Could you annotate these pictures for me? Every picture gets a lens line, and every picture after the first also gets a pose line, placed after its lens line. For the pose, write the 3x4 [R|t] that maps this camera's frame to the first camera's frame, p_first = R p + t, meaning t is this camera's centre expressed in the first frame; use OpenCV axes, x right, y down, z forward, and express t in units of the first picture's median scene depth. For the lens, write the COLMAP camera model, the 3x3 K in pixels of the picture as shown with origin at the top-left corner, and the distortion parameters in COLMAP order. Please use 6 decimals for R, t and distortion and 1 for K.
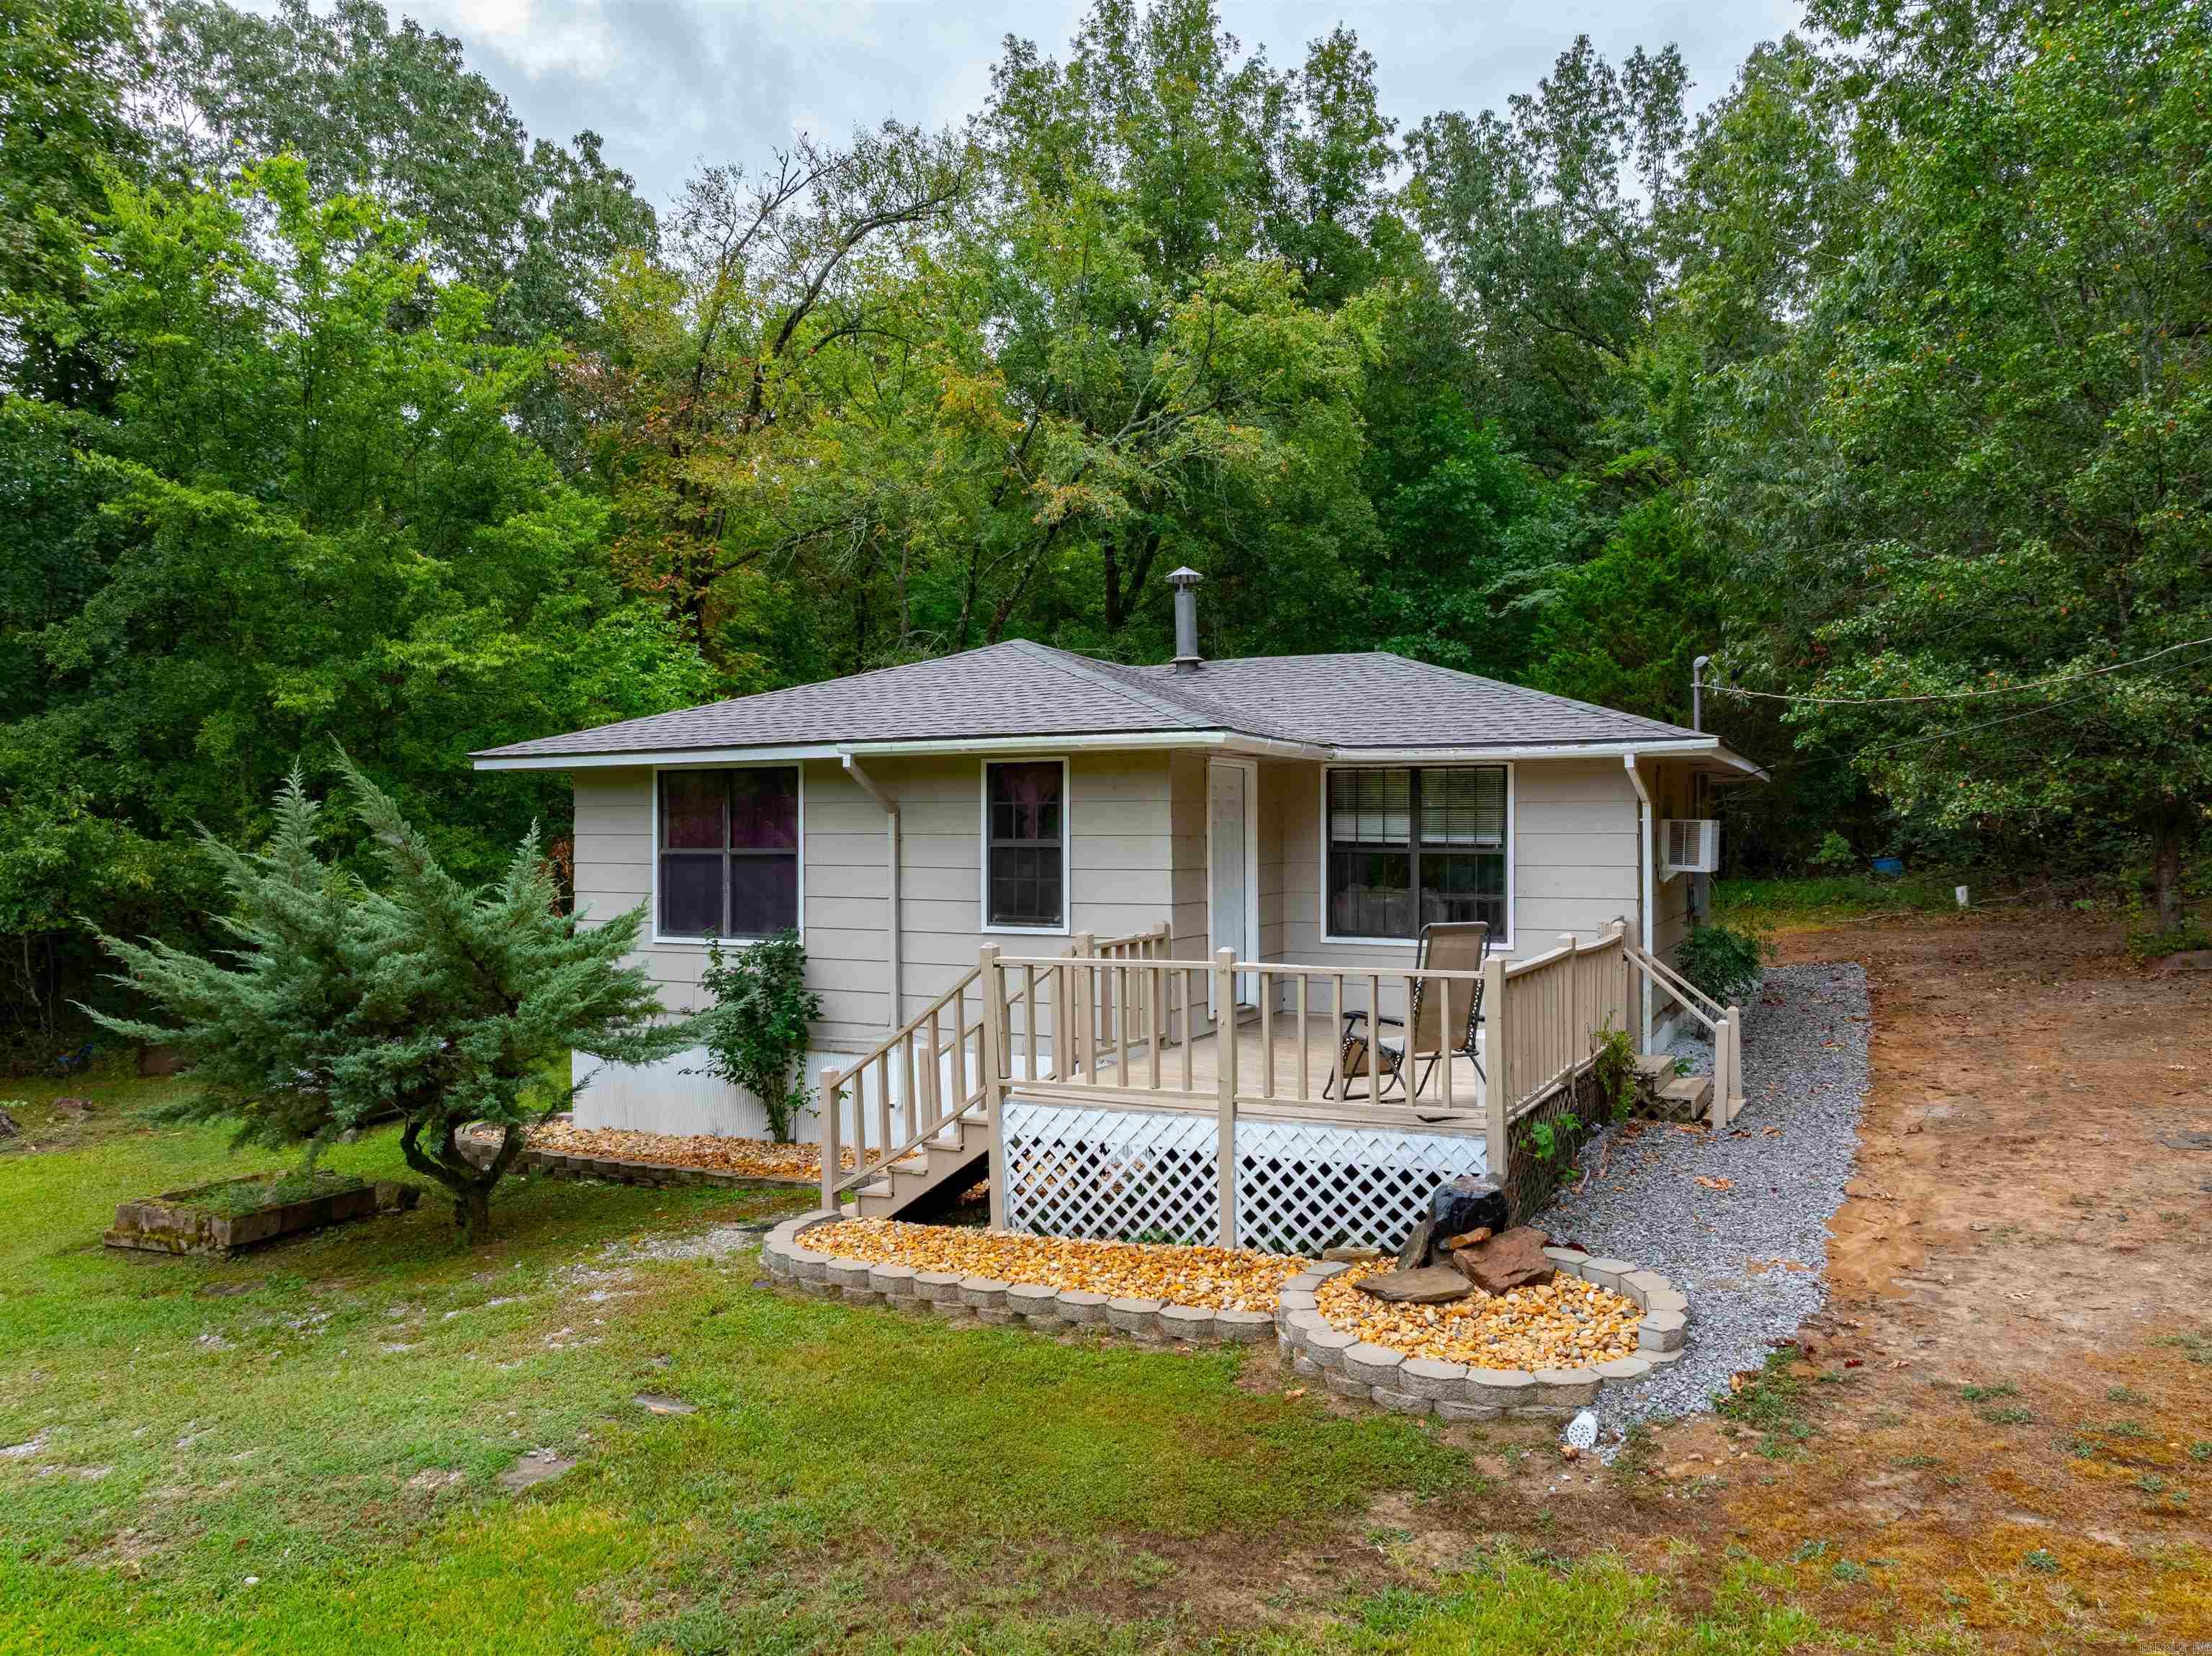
lens RADIAL K [[1559.9, 0, 1111.7], [0, 1559.9, 825.4], [0, 0, 1]] dist [-0.047724, 0.019445]
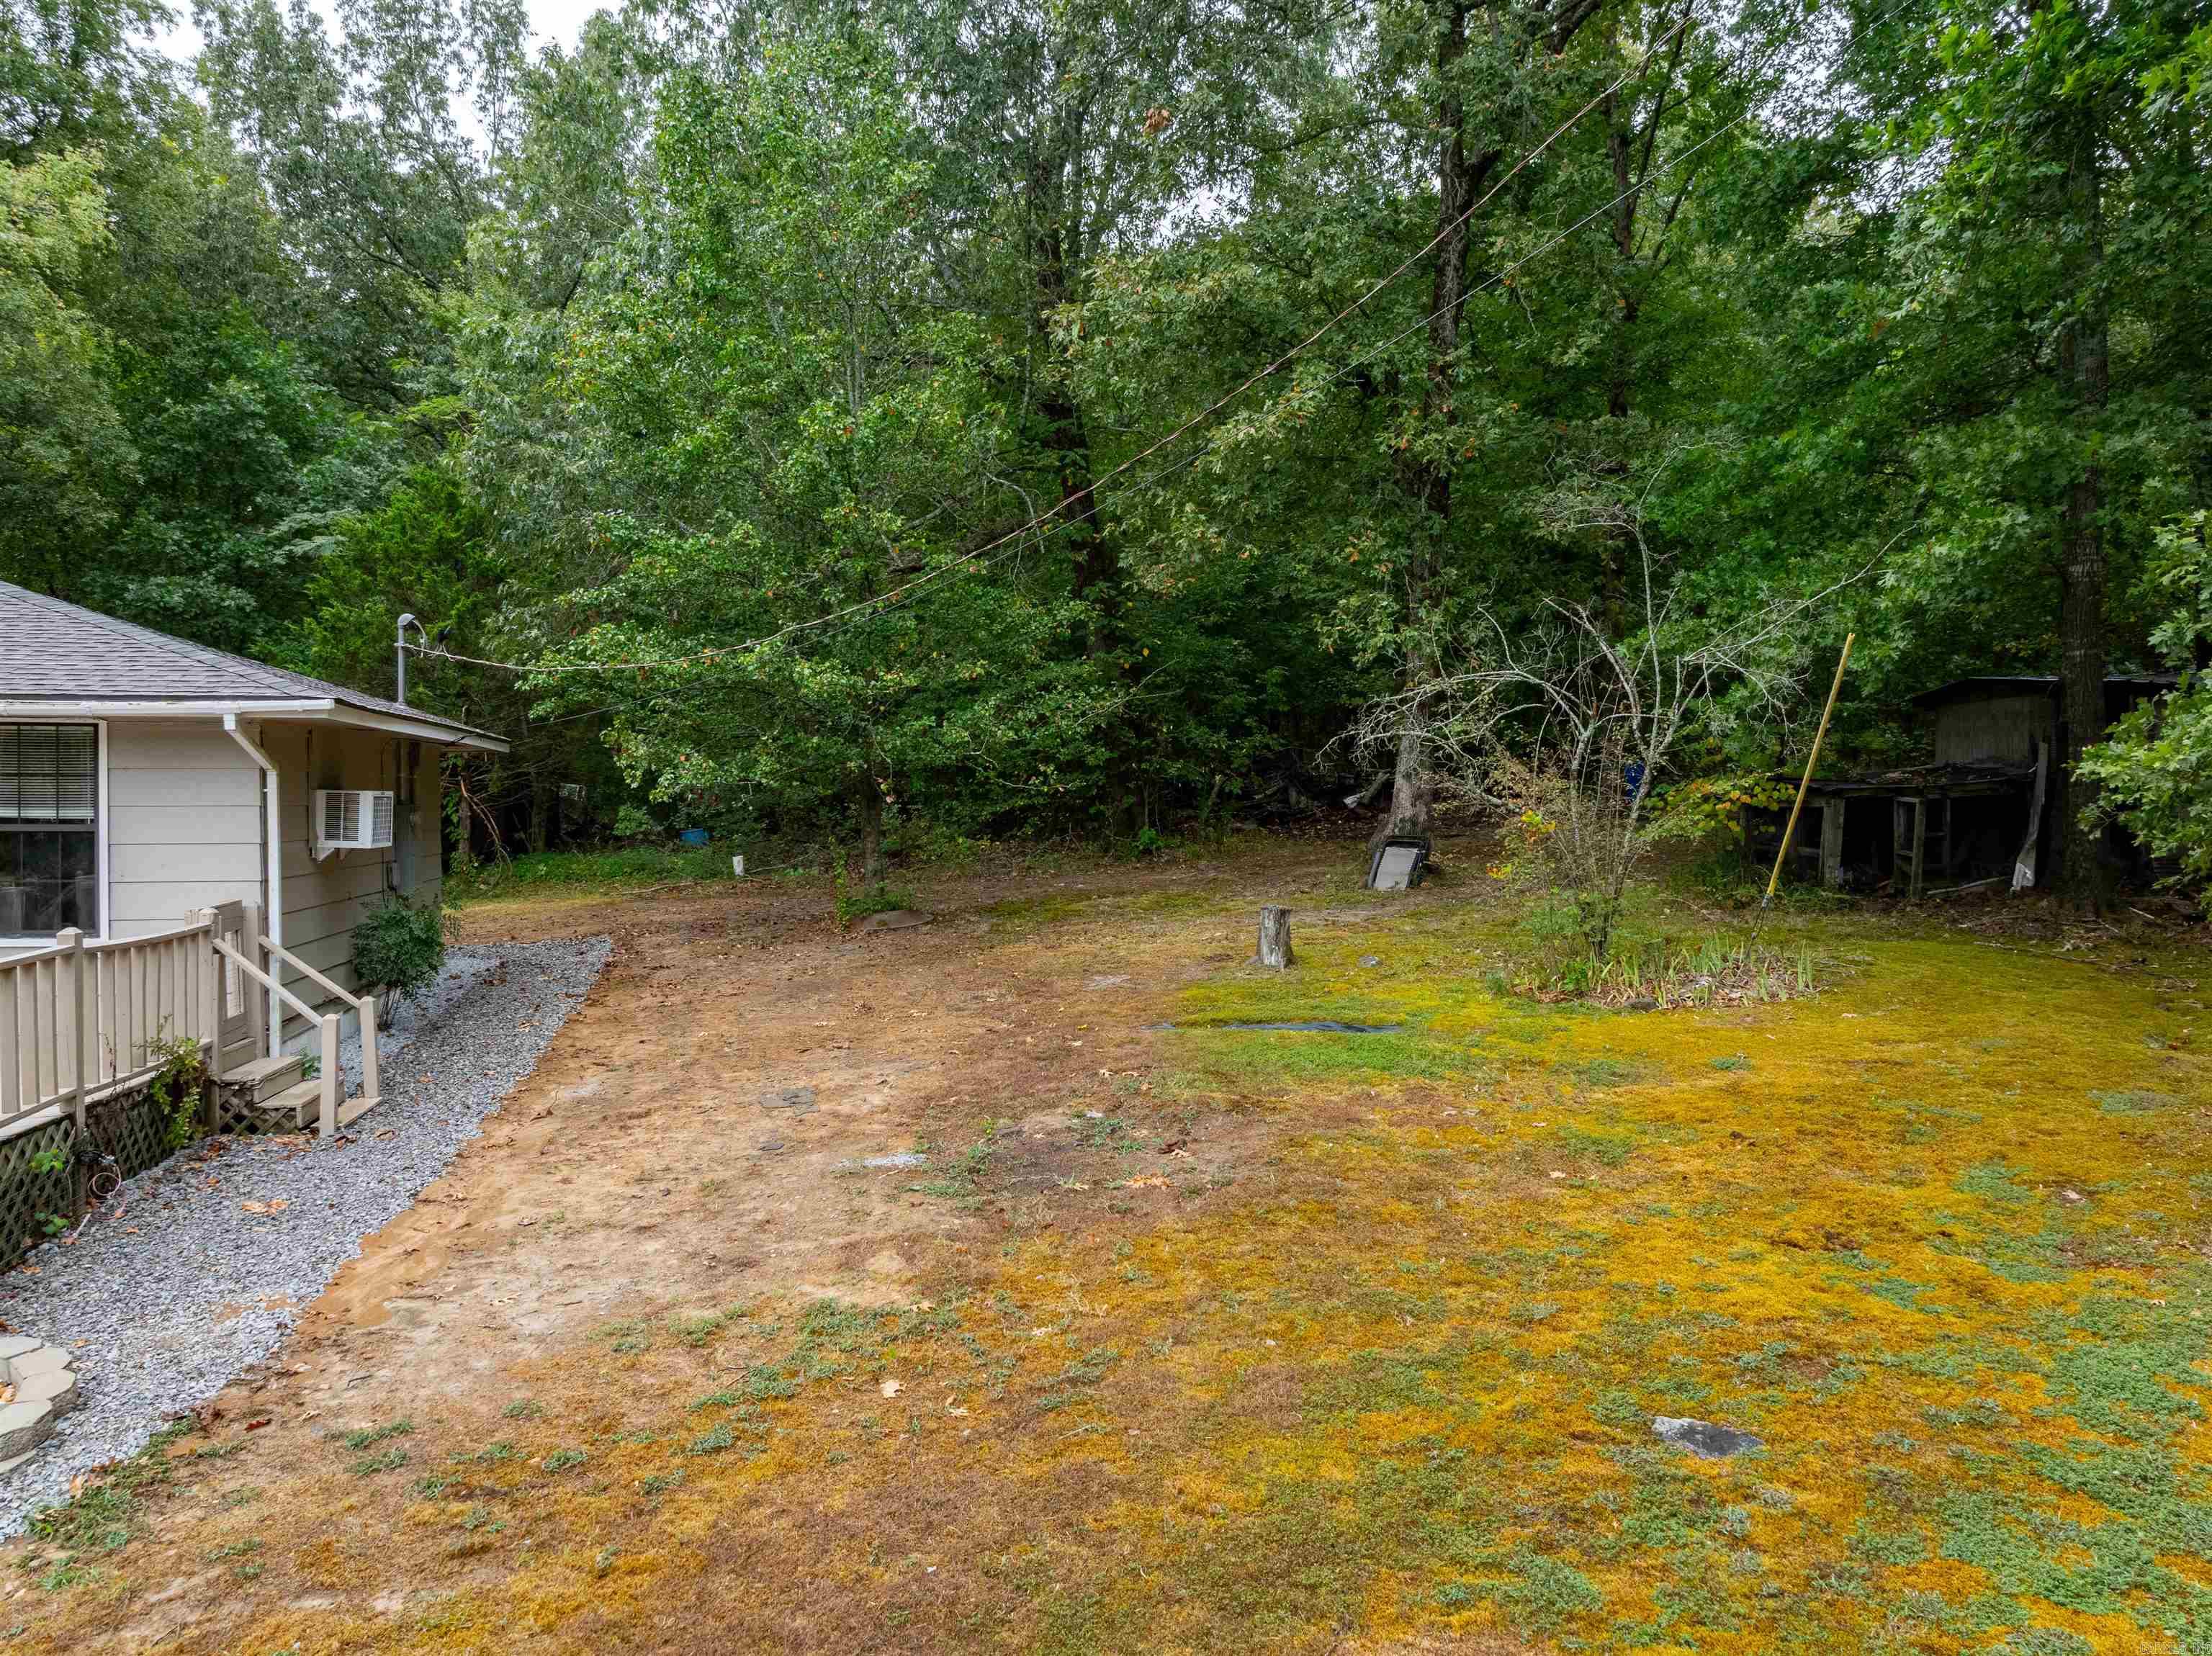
lens RADIAL K [[1559.9, 0, 1109.2], [0, 1559.9, 825.1], [0, 0, 1]] dist [-0.047724, 0.019445]
pose [[0.785123, -0.007623, 0.619293, 0.168418], [-0.003487, 0.999854, 0.016729, -0.000240], [-0.619330, -0.015294, 0.784982, 0.020124]]
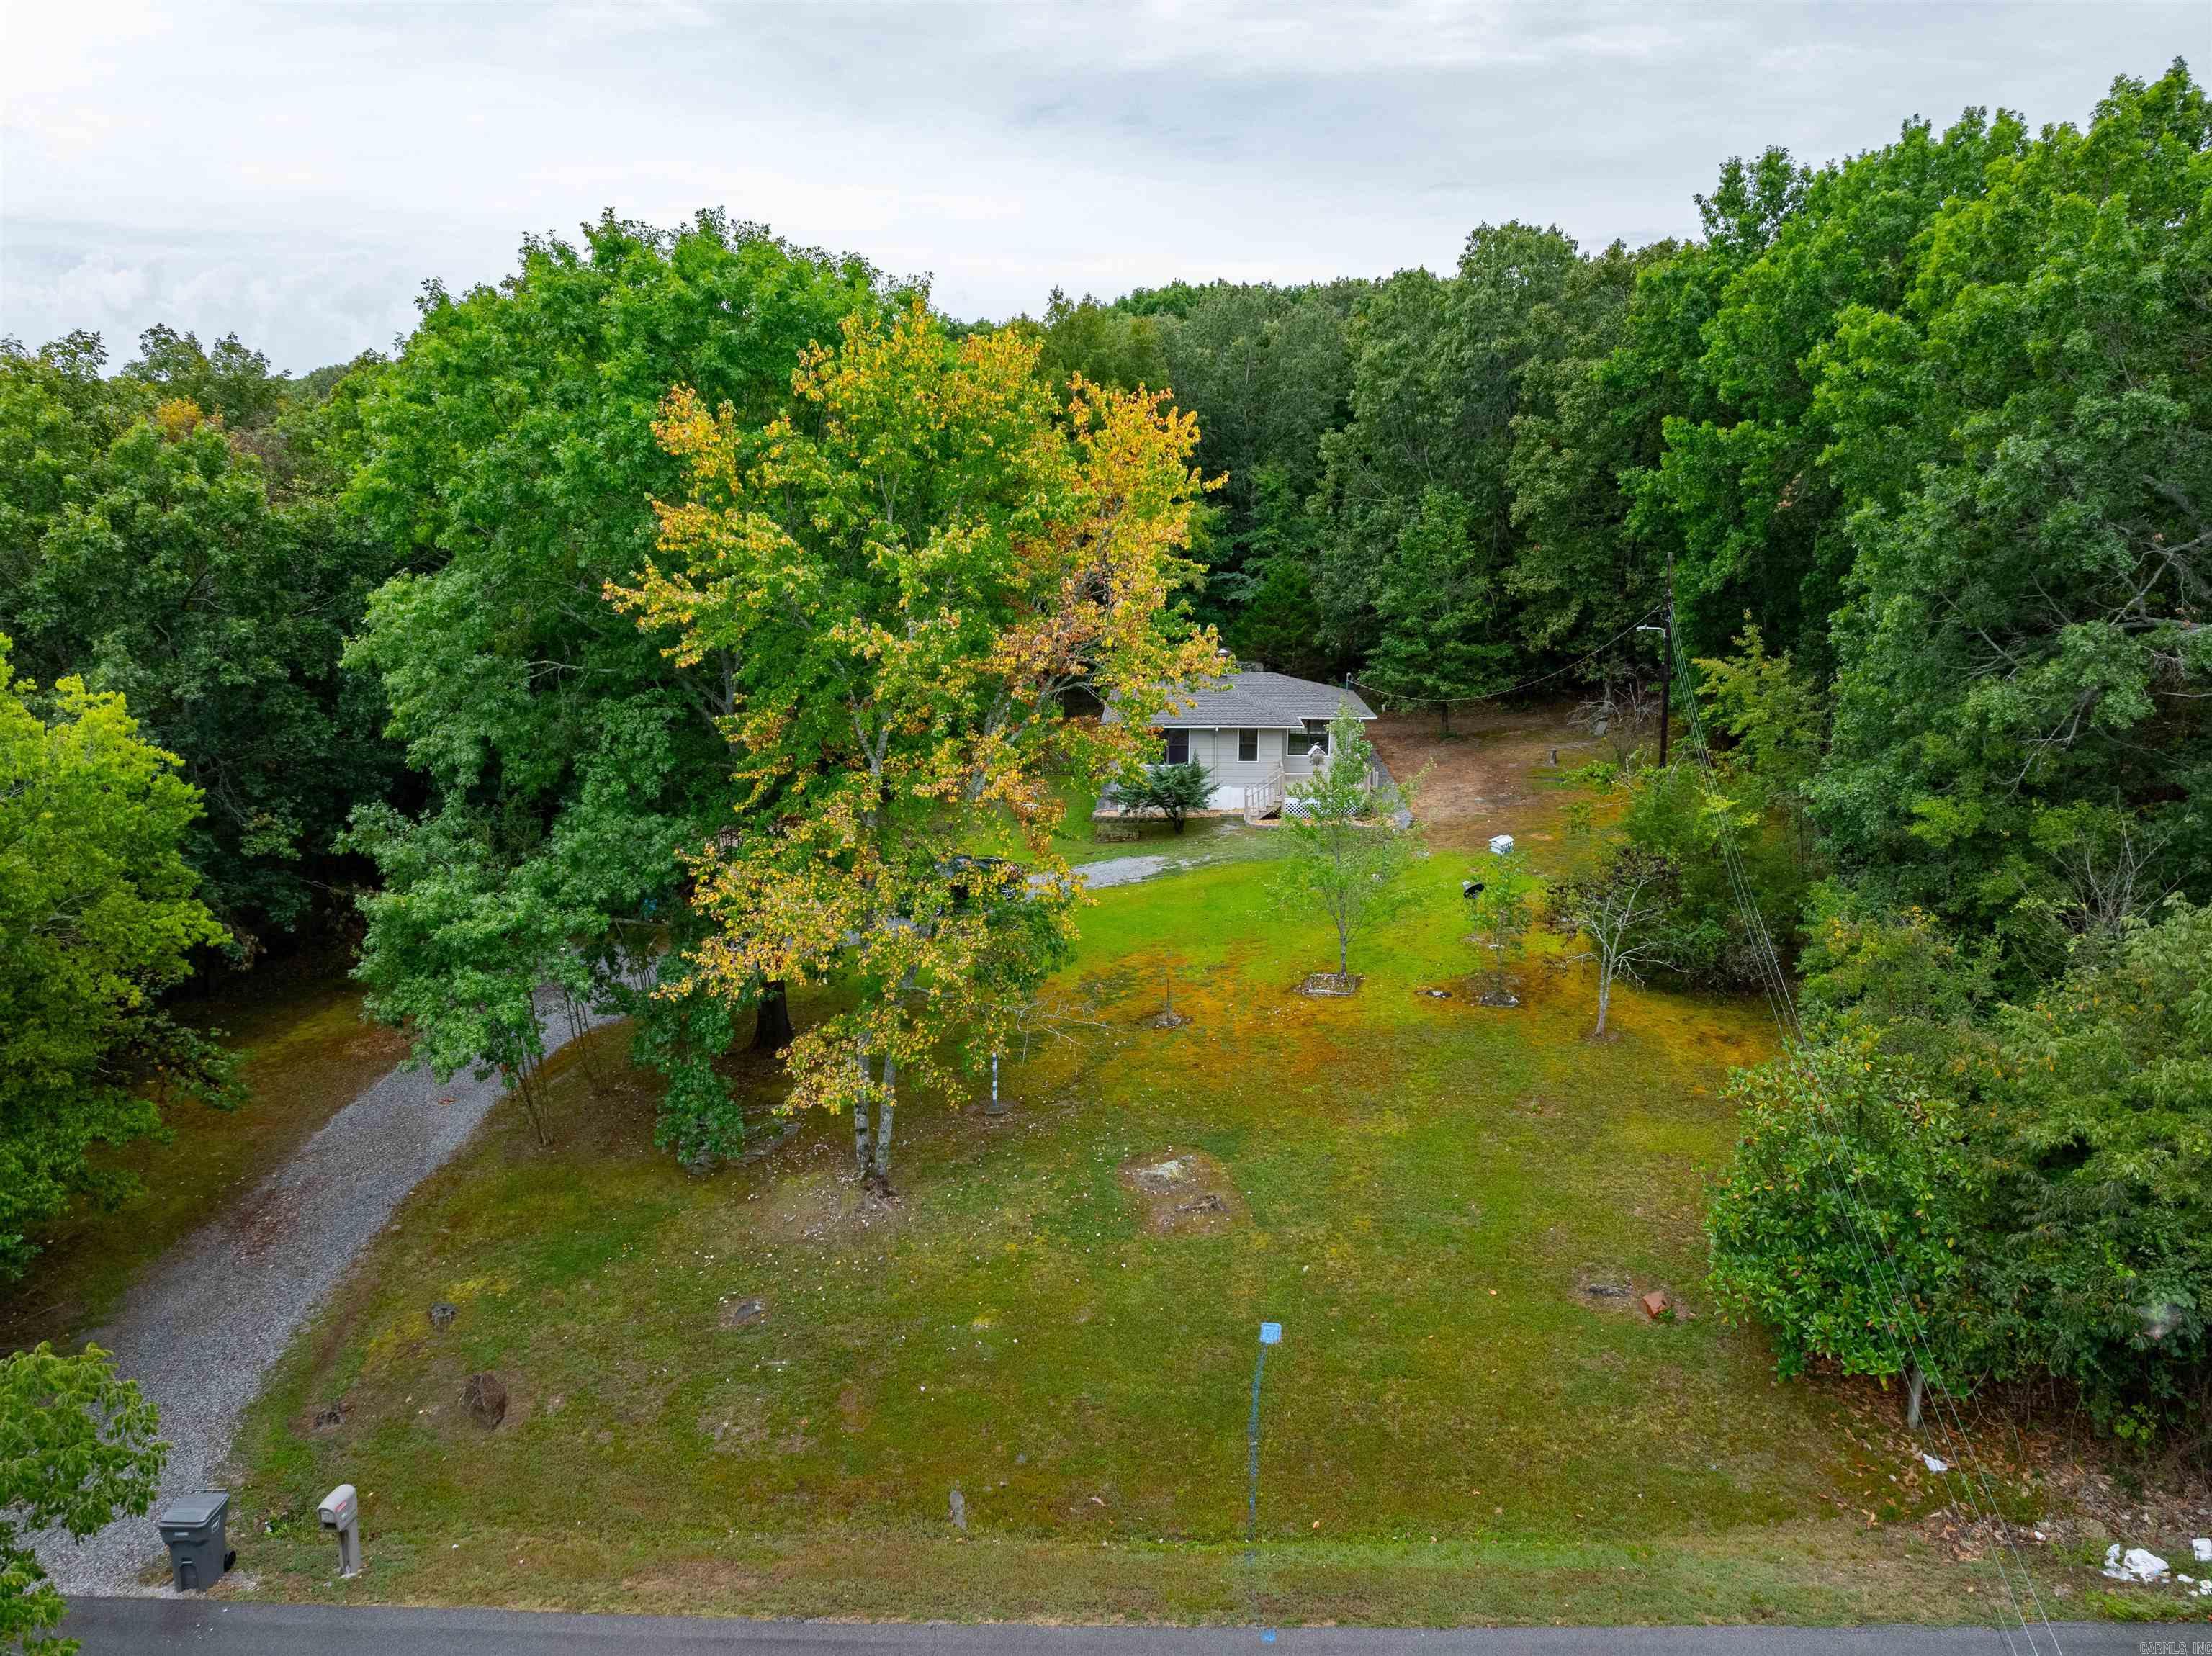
lens RADIAL K [[1559.9, 0, 1094.0], [0, 1559.9, 831.5], [0, 0, 1]] dist [-0.047724, 0.019445]
pose [[0.915508, -0.087549, 0.392657, -2.211086], [-0.001835, 0.975114, 0.221696, -0.724926], [-0.402295, -0.203685, 0.892564, -2.890976]]
